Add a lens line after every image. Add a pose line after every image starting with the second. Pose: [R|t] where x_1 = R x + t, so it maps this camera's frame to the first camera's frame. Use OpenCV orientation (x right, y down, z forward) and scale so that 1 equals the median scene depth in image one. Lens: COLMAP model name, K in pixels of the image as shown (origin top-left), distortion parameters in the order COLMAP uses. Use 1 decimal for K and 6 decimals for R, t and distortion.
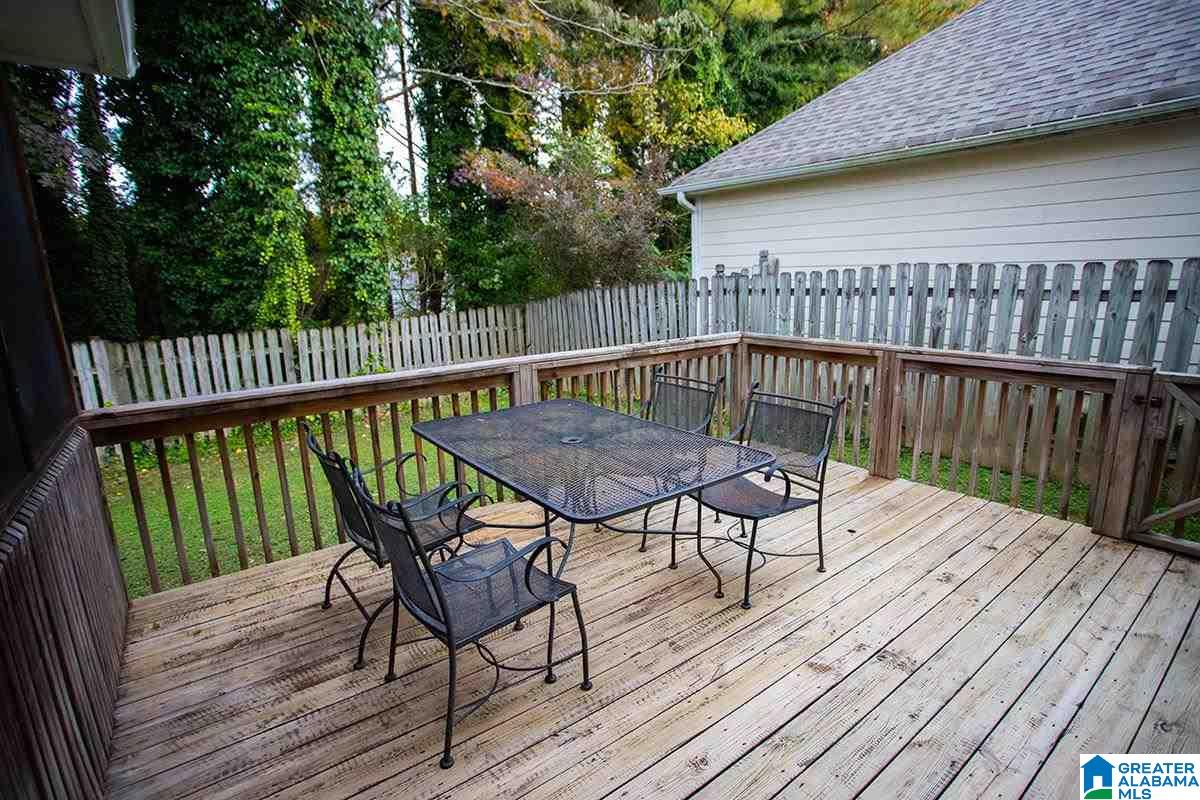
lens RADIAL K [[597.6, 0, 608.5], [0, 597.6, 400.9], [0, 0, 1]] dist [-0.076854, 0.031038]
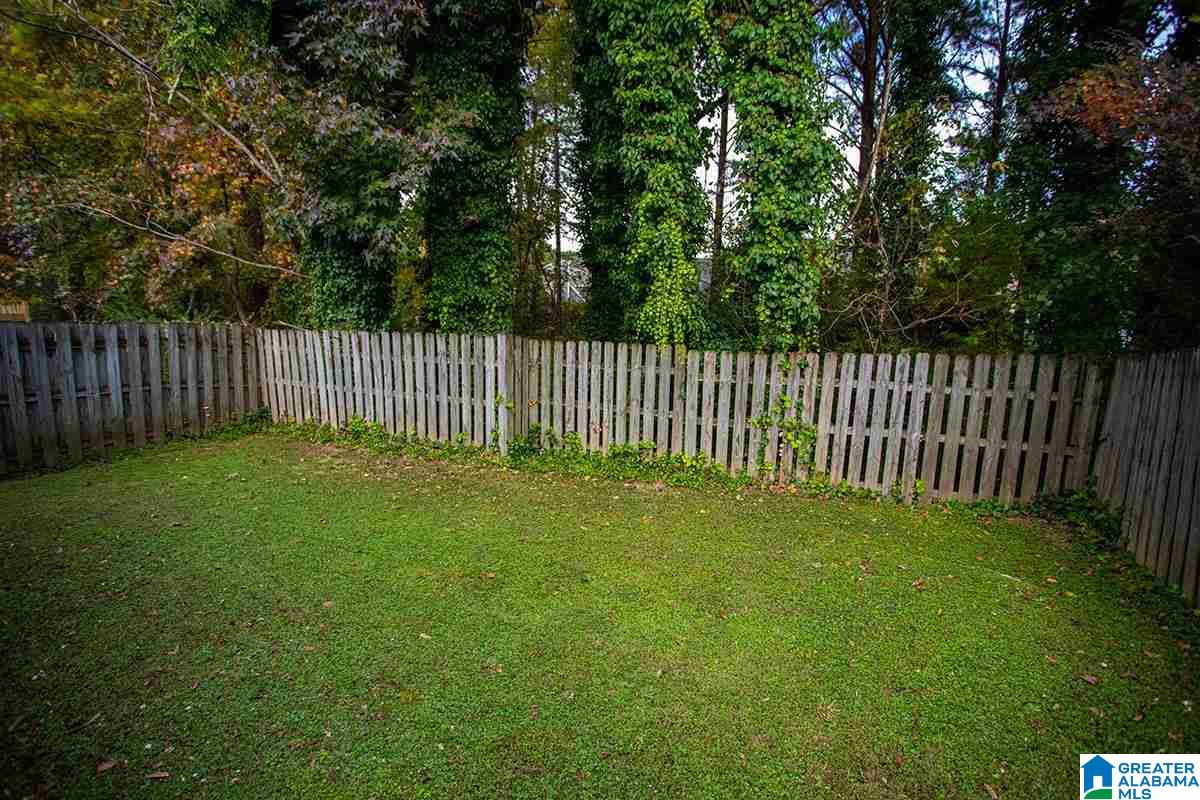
lens RADIAL K [[597.6, 0, 608.5], [0, 597.6, 400.9], [0, 0, 1]] dist [-0.076854, 0.031038]
pose [[0.435398, 0.201904, -0.877305, 0.130485], [-0.206529, 0.970936, 0.120954, -0.132229], [0.876227, 0.128526, 0.464442, 0.566252]]
